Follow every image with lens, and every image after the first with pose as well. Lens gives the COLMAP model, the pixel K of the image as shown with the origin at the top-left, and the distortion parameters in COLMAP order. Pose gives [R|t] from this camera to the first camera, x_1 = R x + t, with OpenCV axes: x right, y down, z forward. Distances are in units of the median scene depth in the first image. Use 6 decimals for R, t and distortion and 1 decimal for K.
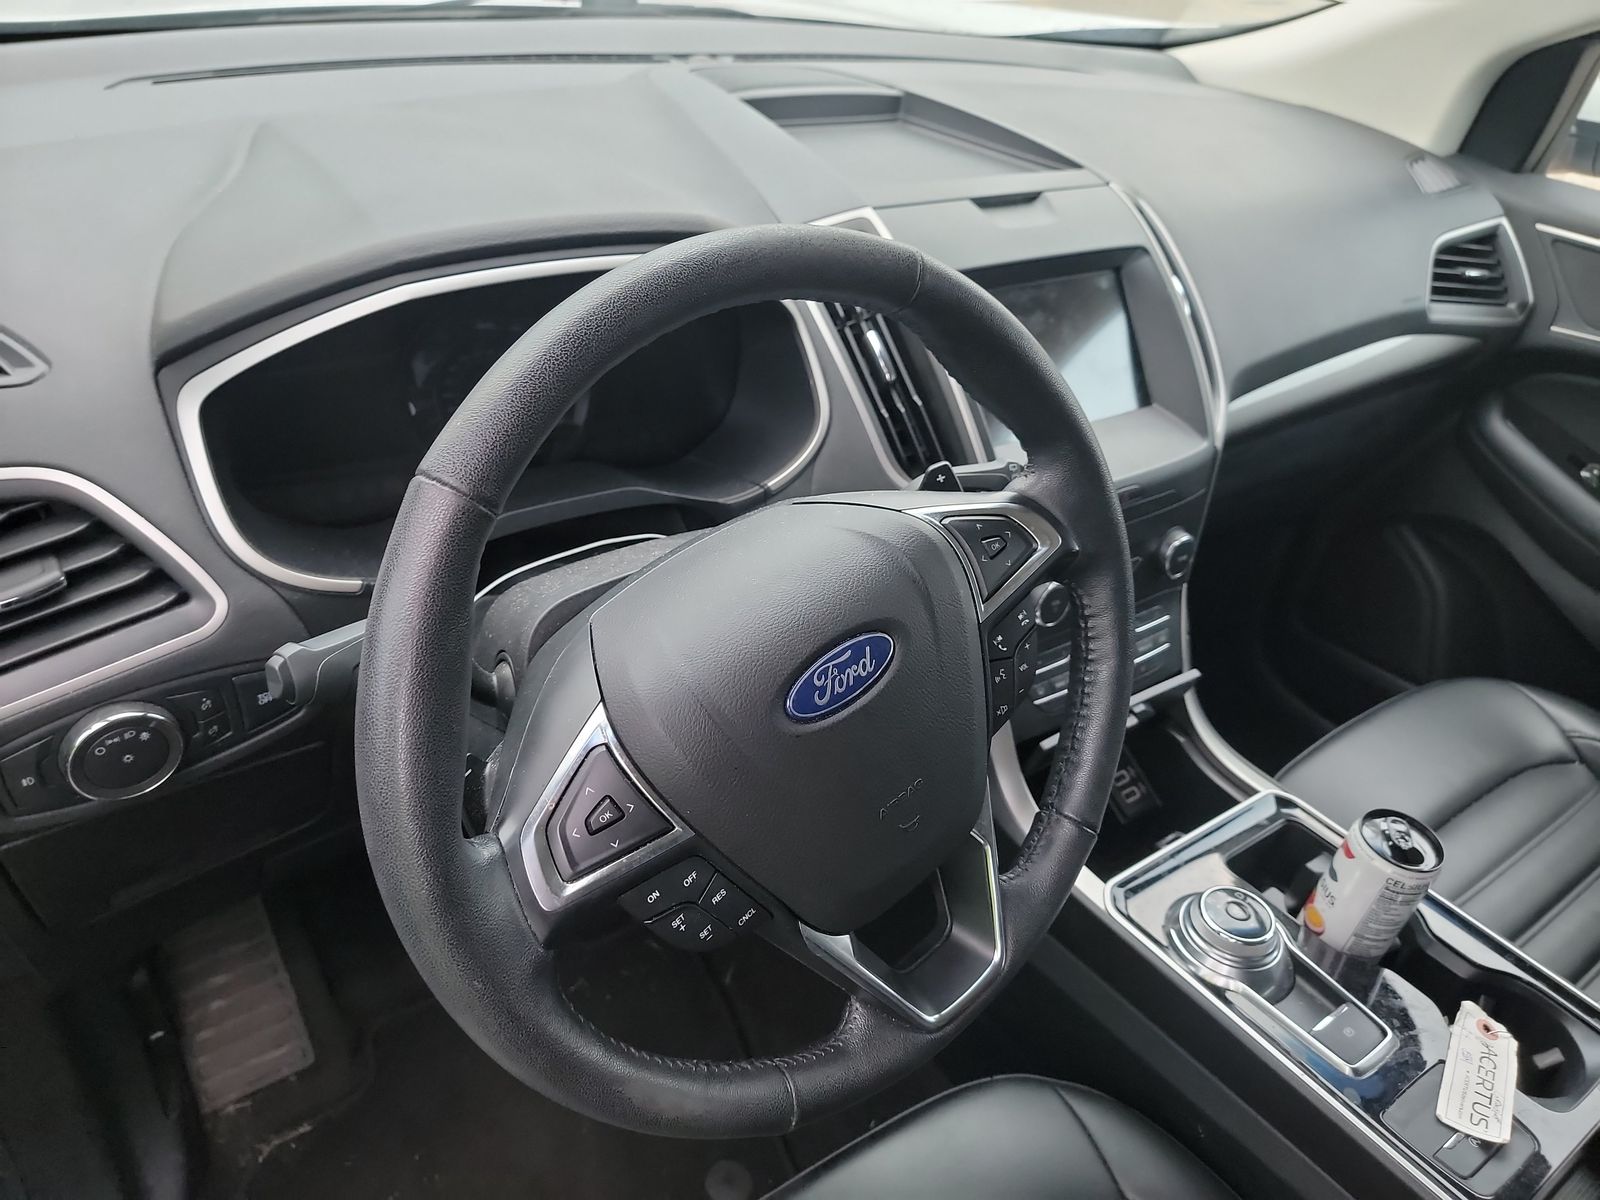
lens RADIAL K [[1112.8, 0, 816.6], [0, 1112.8, 598.3], [0, 0, 1]] dist [0.055358, -0.046525]
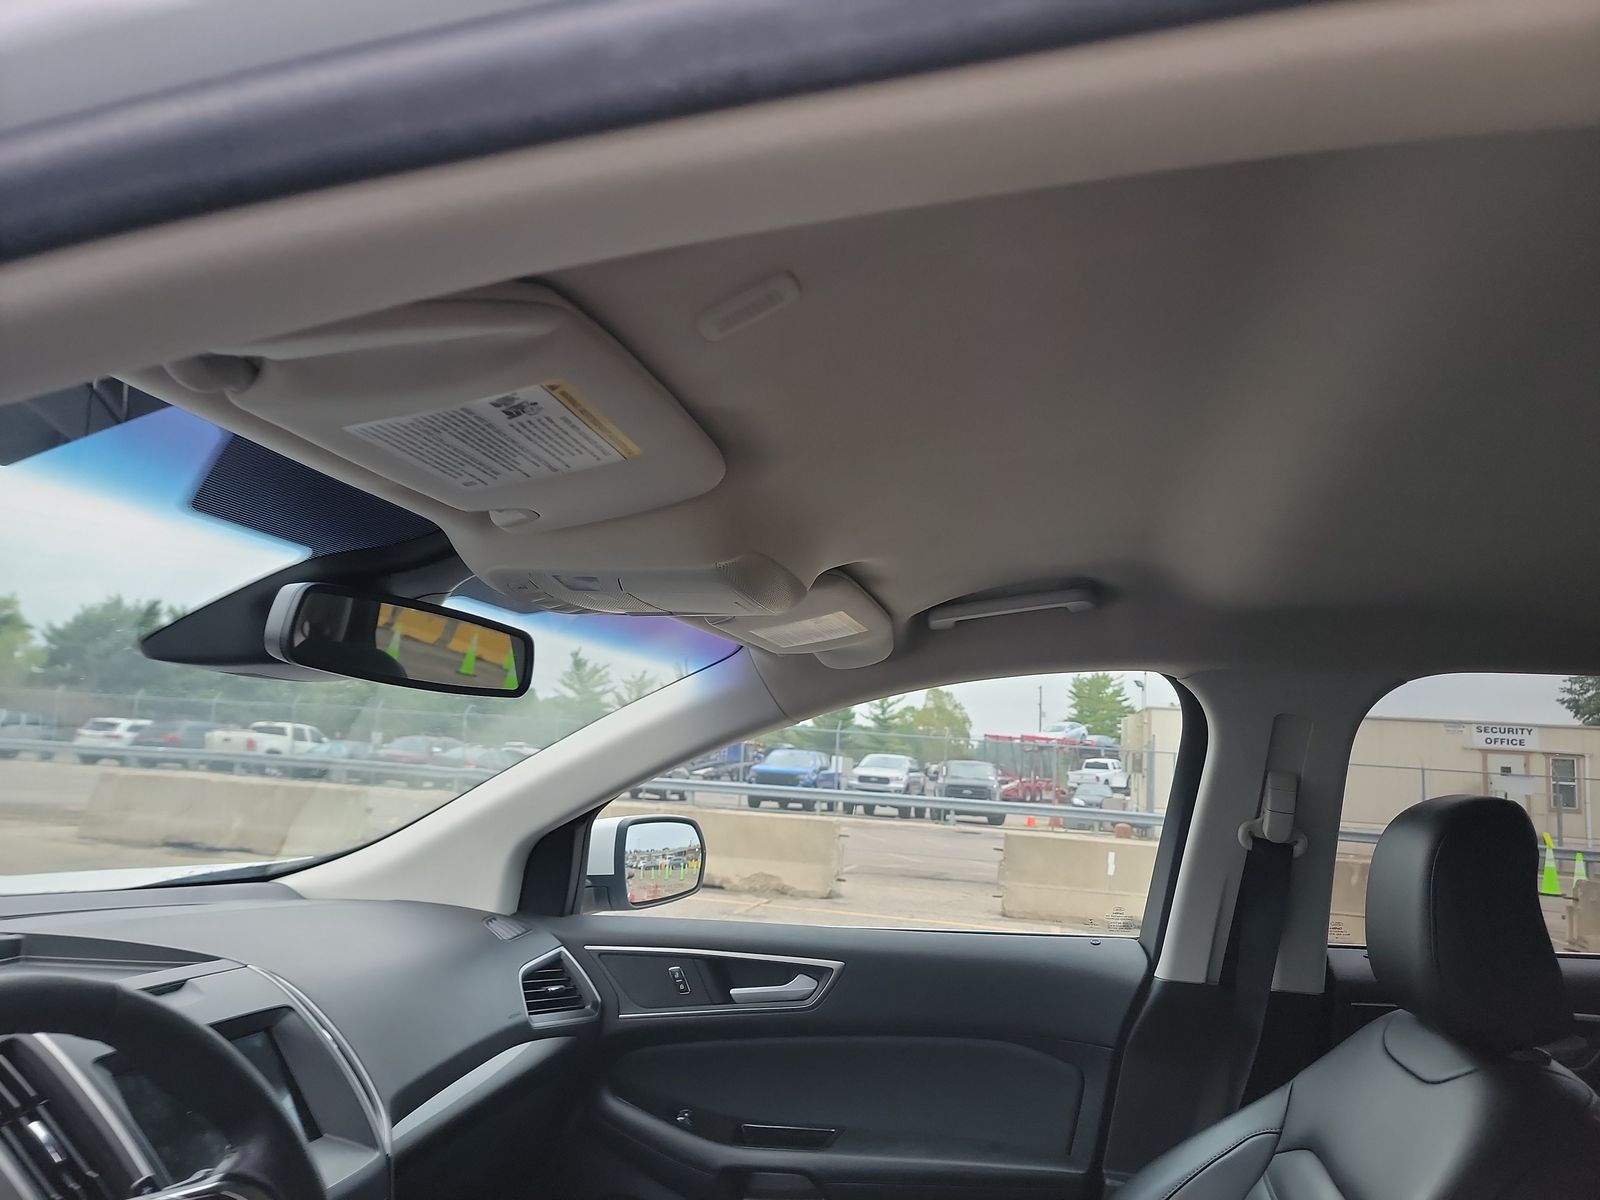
lens RADIAL K [[1112.8, 0, 812.5], [0, 1112.8, 608.3], [0, 0, 1]] dist [0.055358, -0.046525]
pose [[0.743388, 0.016672, 0.668653, -0.154242], [0.420389, 0.765910, -0.486472, 0.266572], [-0.520238, 0.642732, 0.562359, -0.355853]]
